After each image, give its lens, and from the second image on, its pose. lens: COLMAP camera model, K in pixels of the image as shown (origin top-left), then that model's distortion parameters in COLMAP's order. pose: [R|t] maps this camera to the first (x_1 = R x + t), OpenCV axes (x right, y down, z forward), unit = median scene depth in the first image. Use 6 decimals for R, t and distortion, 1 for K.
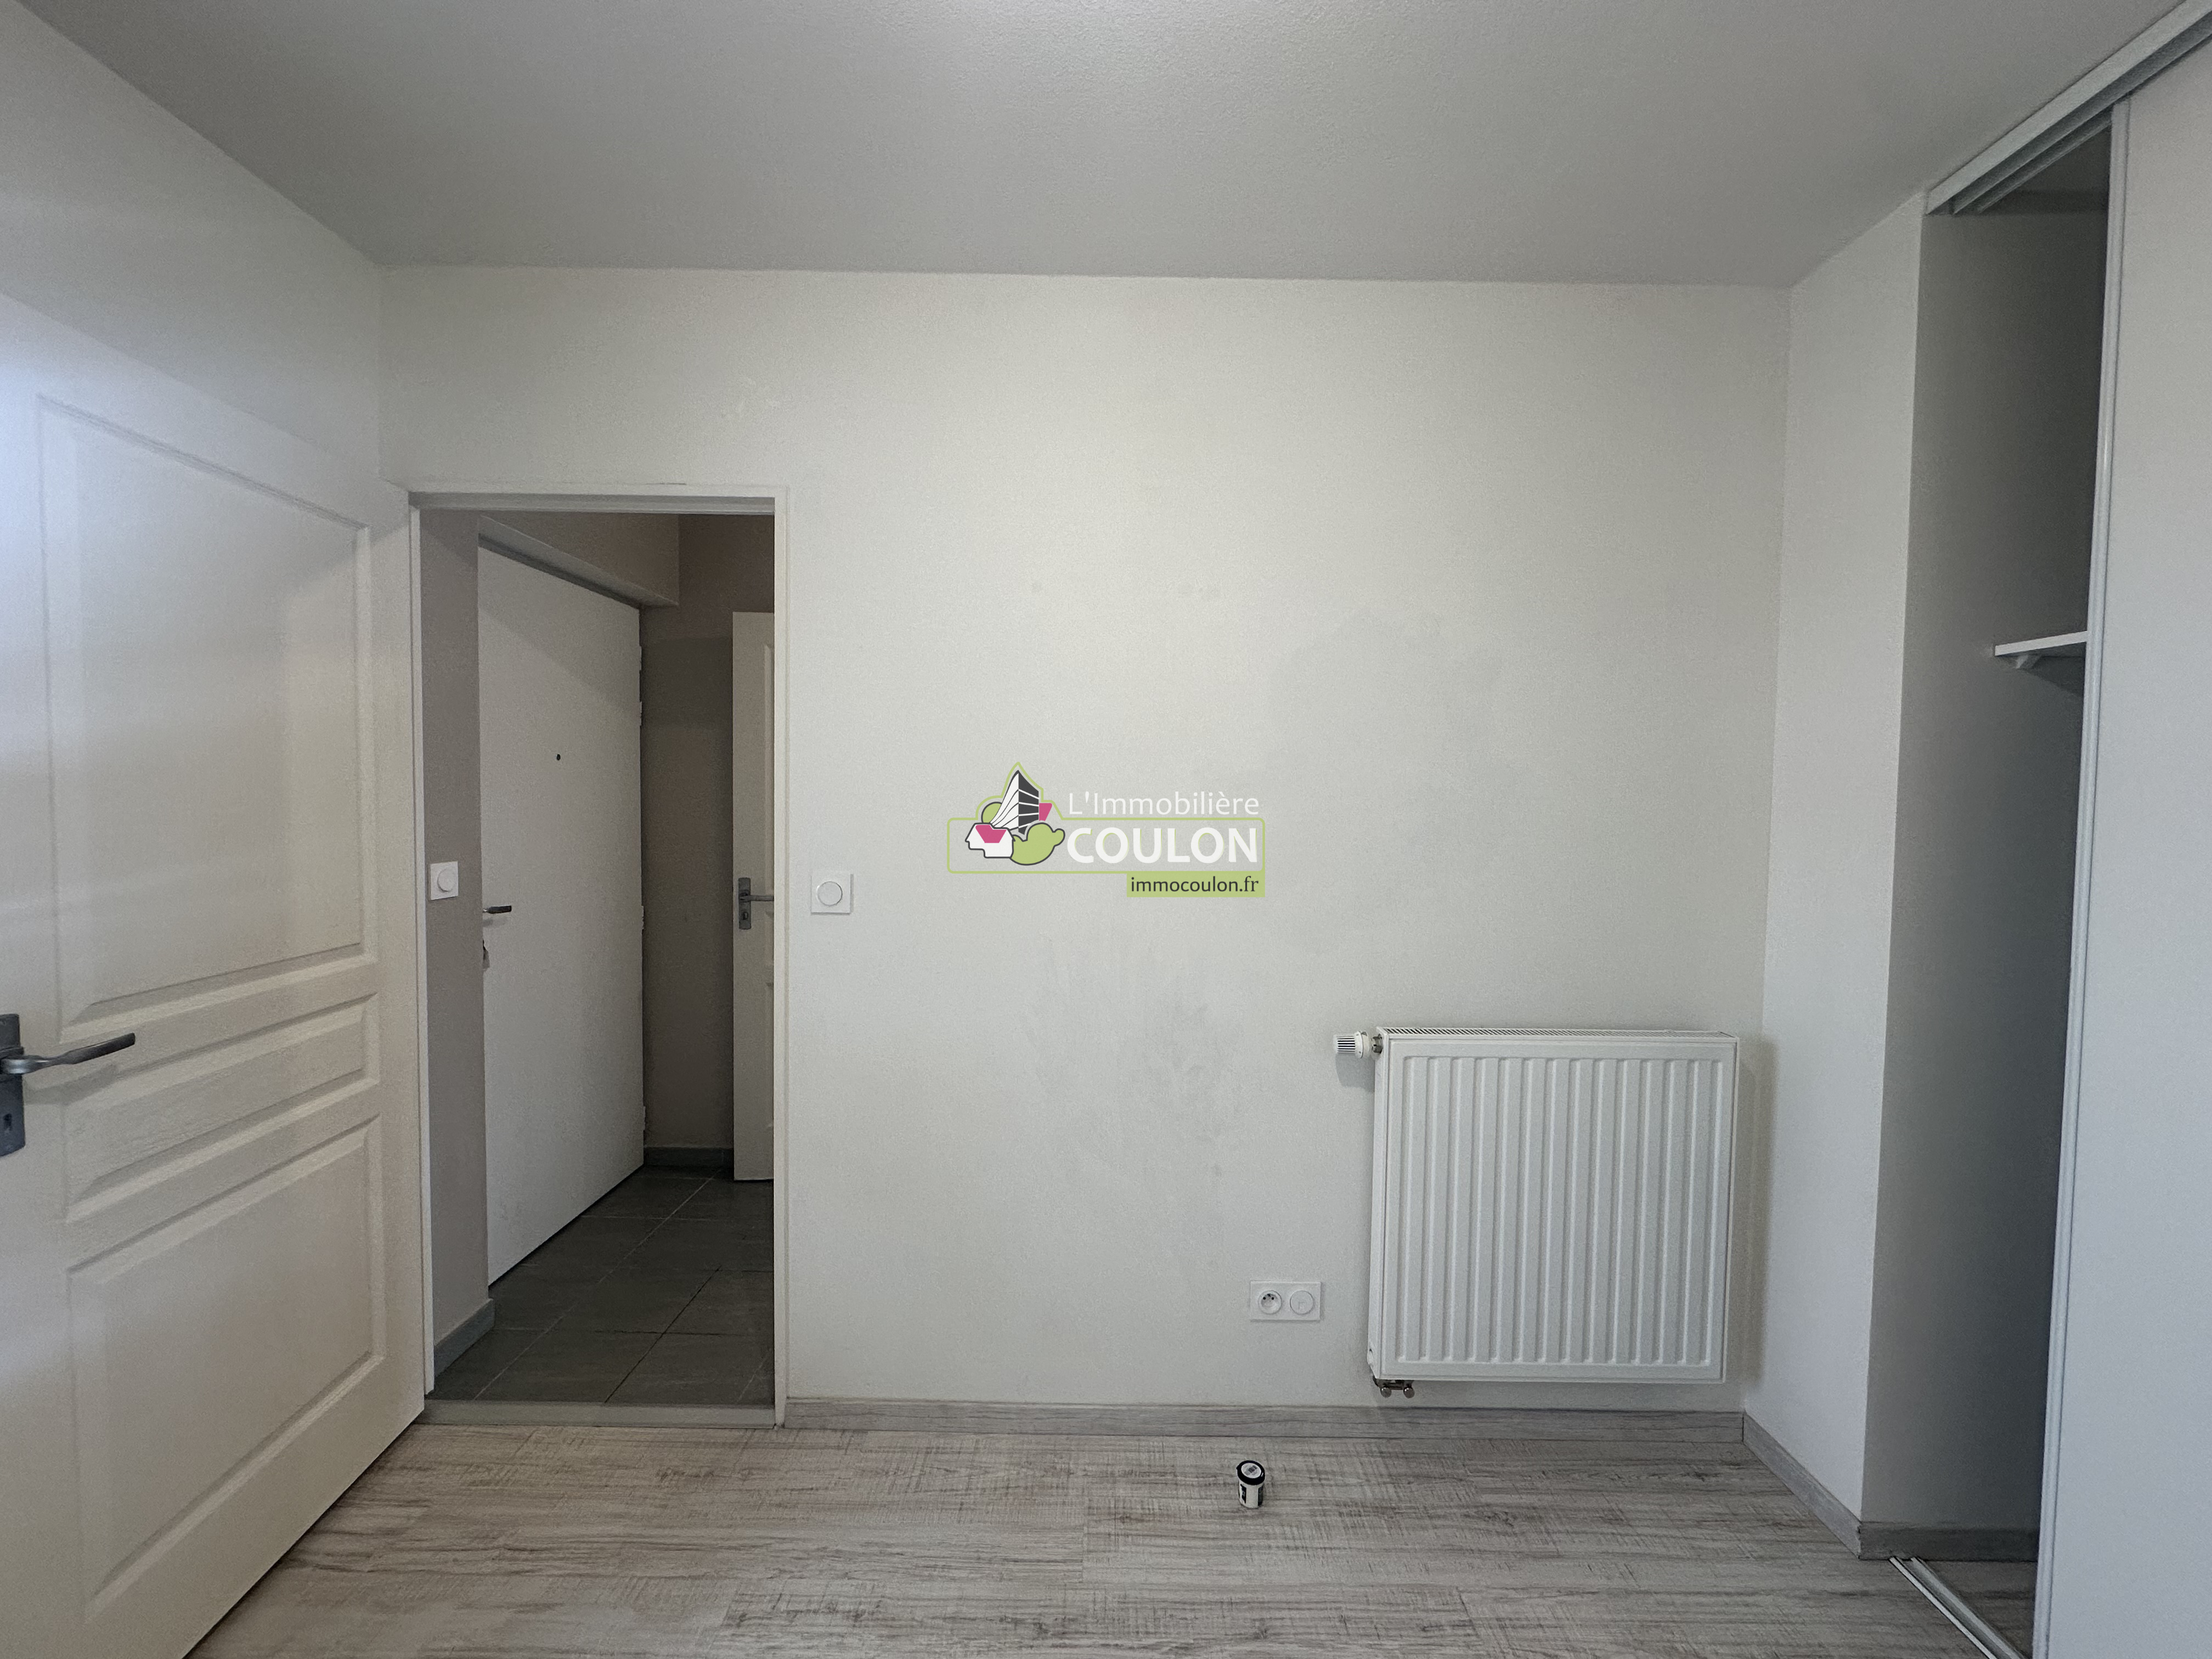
lens RADIAL K [[882.1, 0, 1104.2], [0, 882.1, 823.1], [0, 0, 1]] dist [-0.001585, -0.000814]
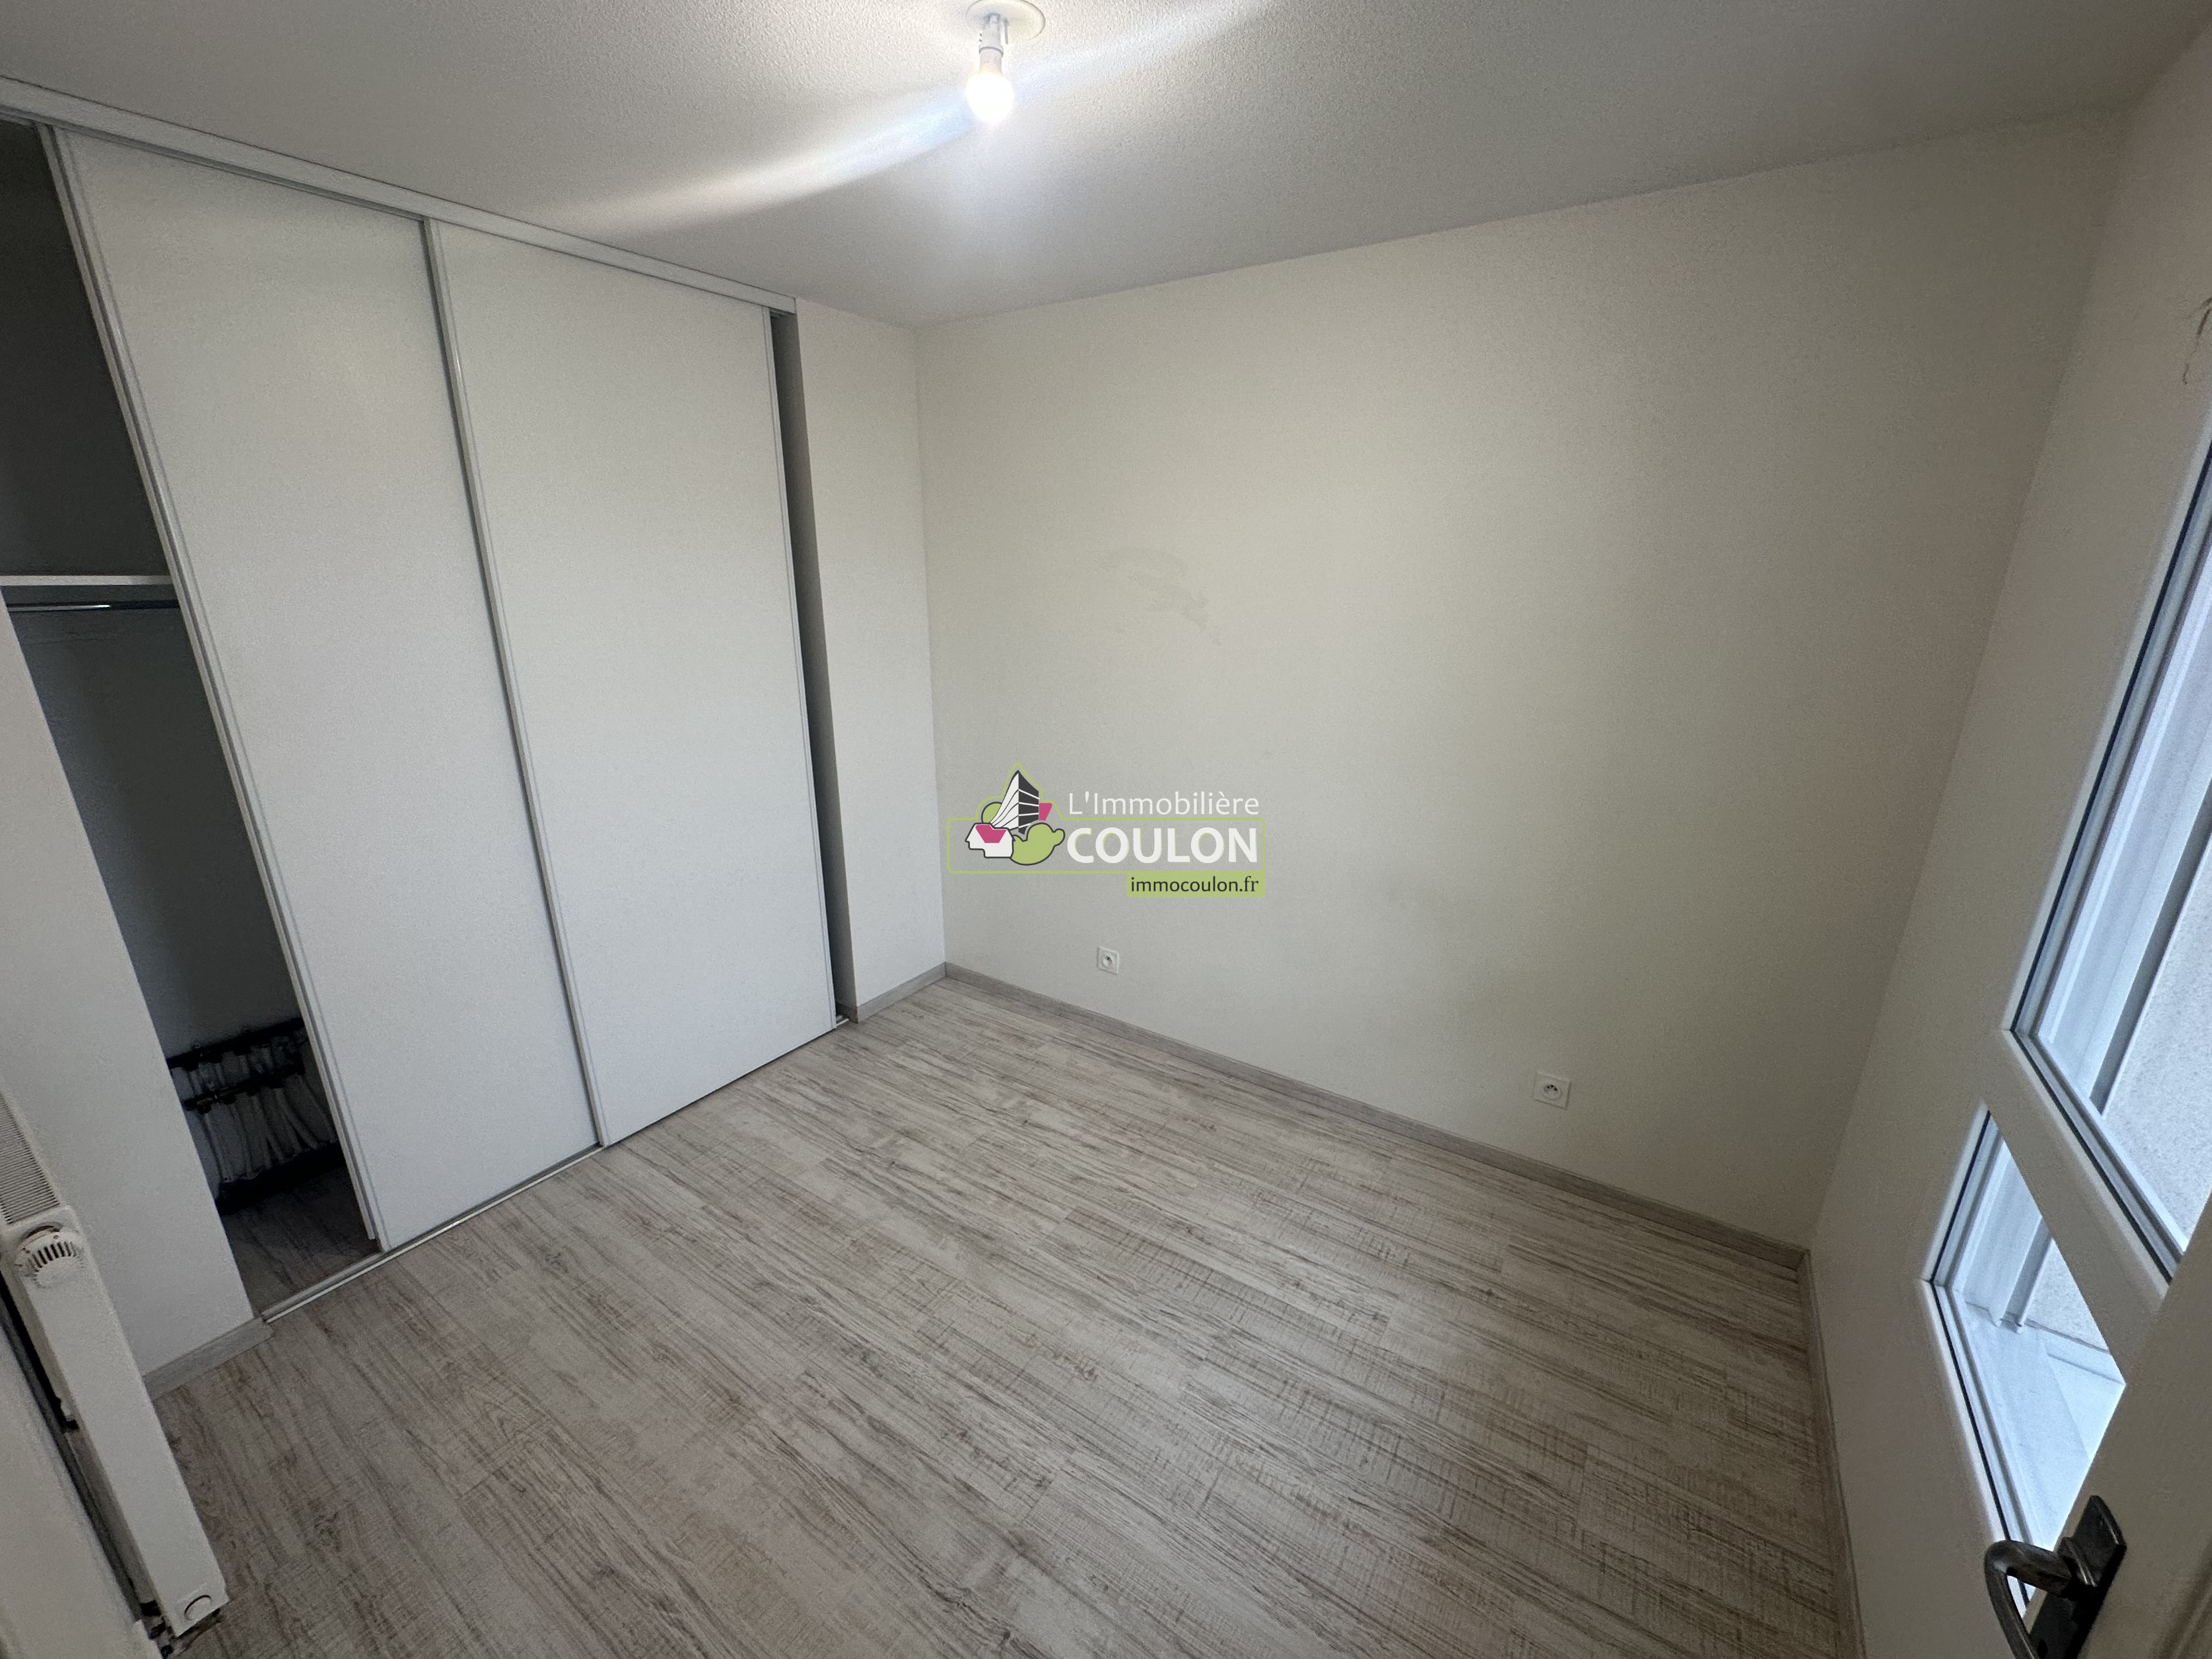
lens RADIAL K [[882.1, 0, 1104.8], [0, 882.1, 832.8], [0, 0, 1]] dist [-0.001585, -0.000814]
pose [[-0.838125, -0.174243, 0.516900, -0.649387], [0.005627, 0.944797, 0.327607, -0.239421], [-0.545449, 0.277484, -0.790878, 1.143565]]
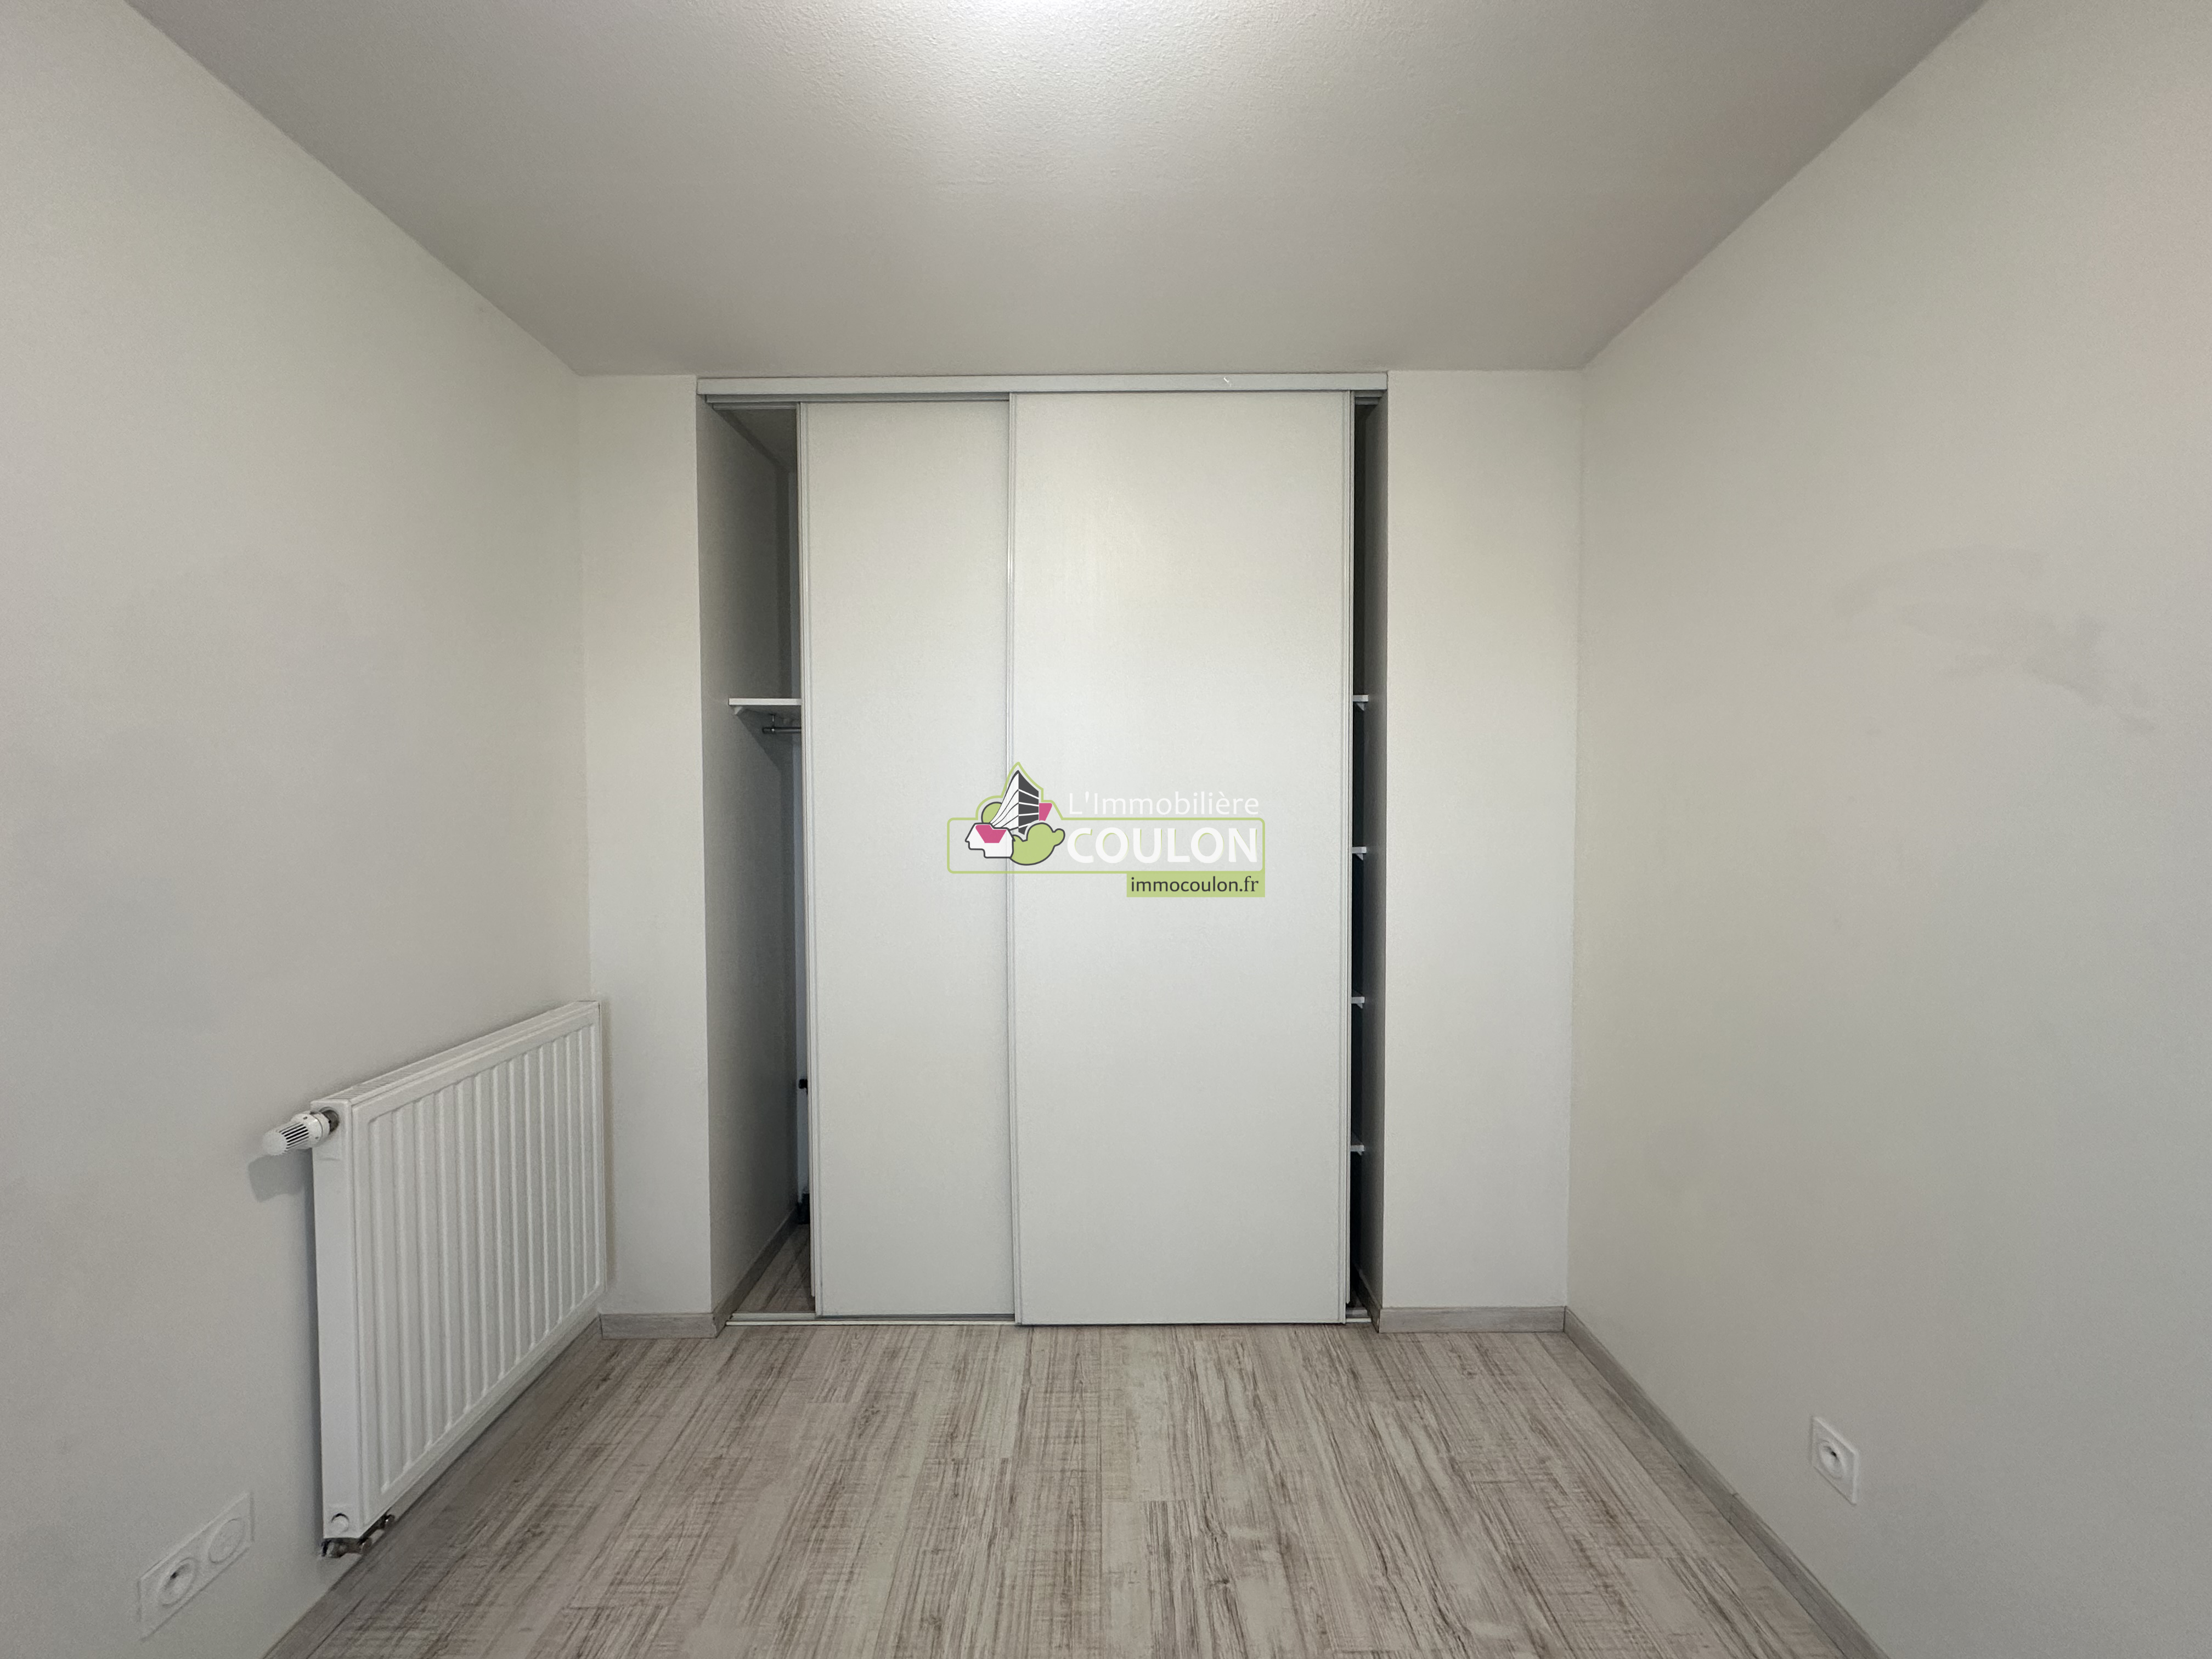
lens RADIAL K [[882.1, 0, 1104.8], [0, 882.1, 828.9], [0, 0, 1]] dist [-0.001585, -0.000814]
pose [[-0.014137, -0.042273, 0.999006, -0.525639], [0.038398, 0.998346, 0.042789, -0.013925], [-0.999163, 0.038965, -0.012491, 0.360979]]
